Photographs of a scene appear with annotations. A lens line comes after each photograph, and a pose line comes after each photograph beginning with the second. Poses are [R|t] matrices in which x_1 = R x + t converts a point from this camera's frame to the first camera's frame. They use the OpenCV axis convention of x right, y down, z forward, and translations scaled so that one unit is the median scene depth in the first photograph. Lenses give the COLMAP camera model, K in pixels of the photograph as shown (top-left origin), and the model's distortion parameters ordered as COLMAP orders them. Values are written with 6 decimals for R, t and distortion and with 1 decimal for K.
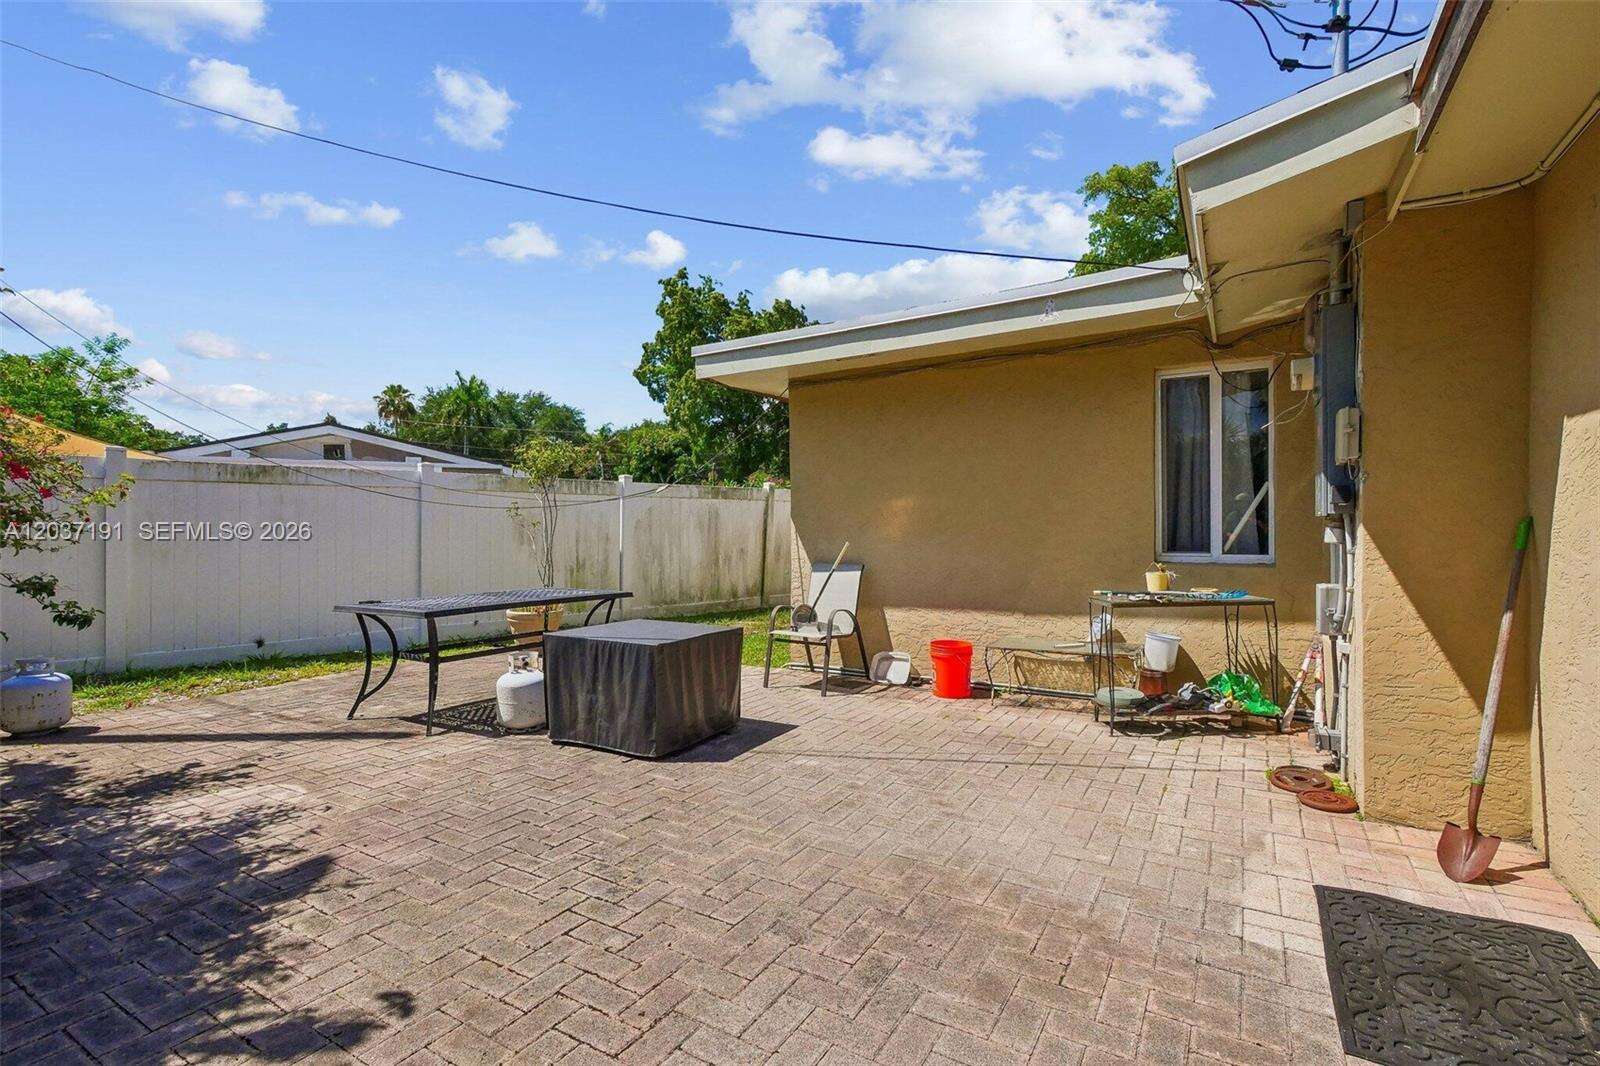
lens RADIAL K [[846.5, 0, 797.9], [0, 846.5, 536.5], [0, 0, 1]] dist [0.008294, 0.000111]
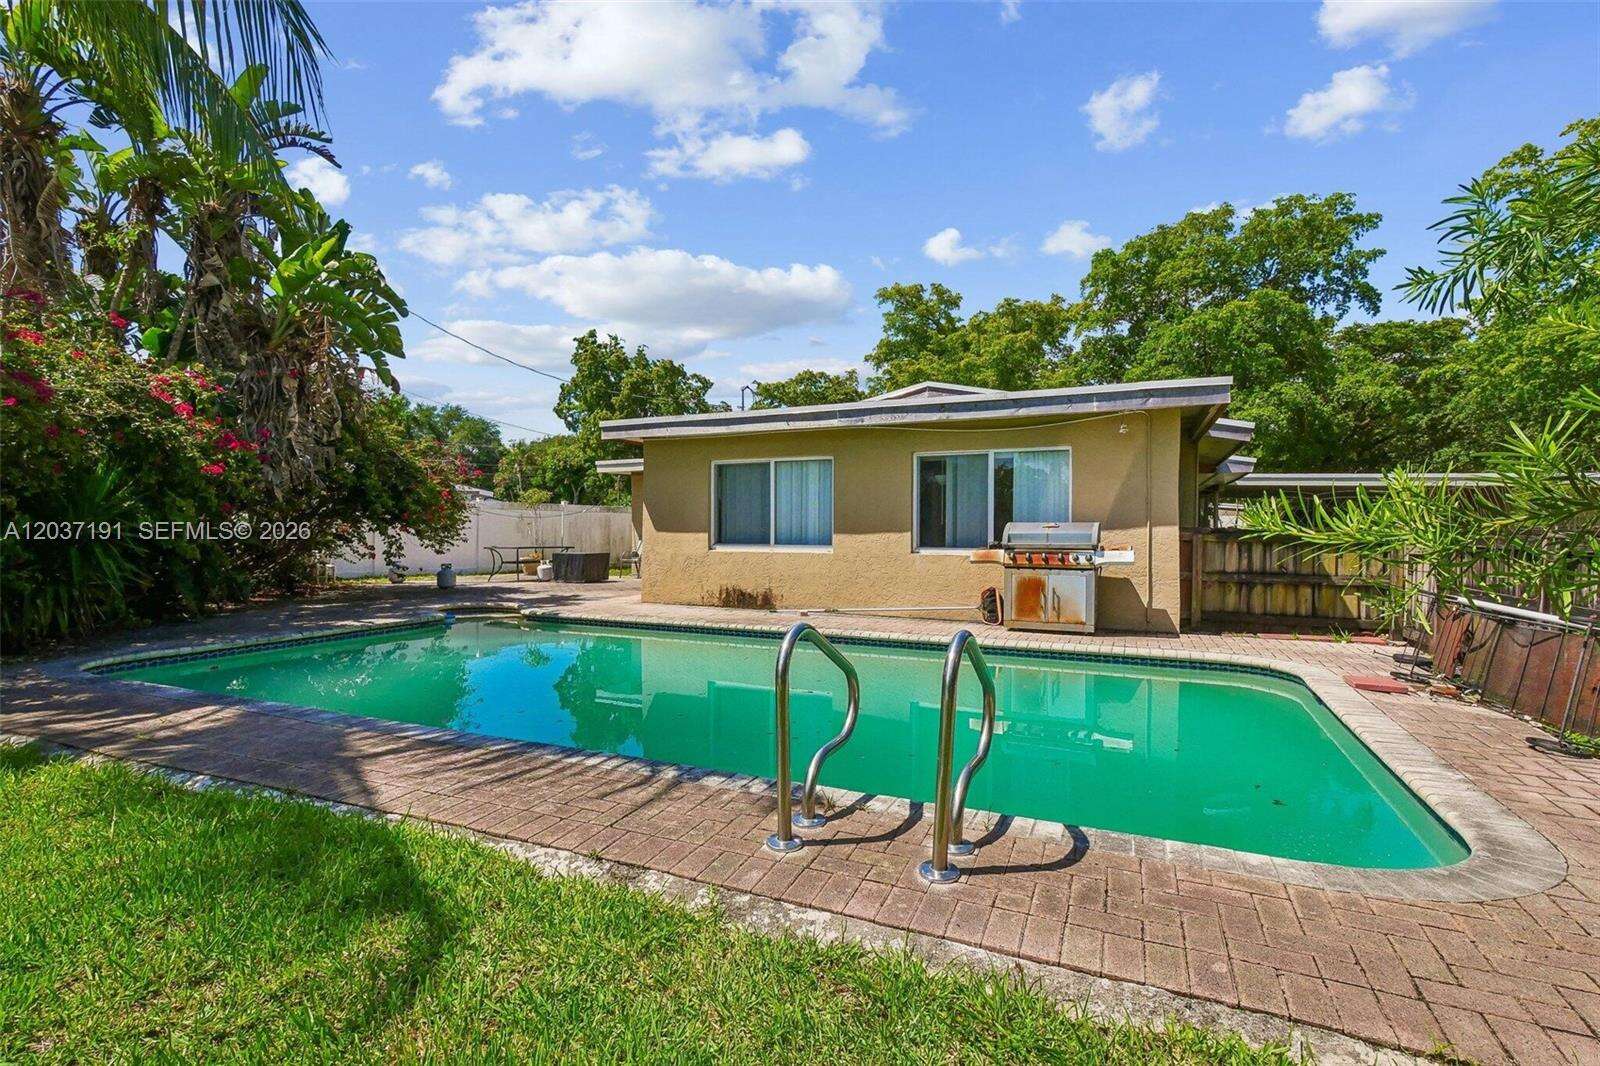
lens RADIAL K [[846.5, 0, 797.9], [0, 846.5, 536.5], [0, 0, 1]] dist [0.008294, 0.000111]
pose [[0.994503, 0.006743, 0.104488, 0.040864], [-0.005944, 0.999951, -0.007964, 0.007603], [-0.104536, 0.007299, 0.994494, -0.306004]]
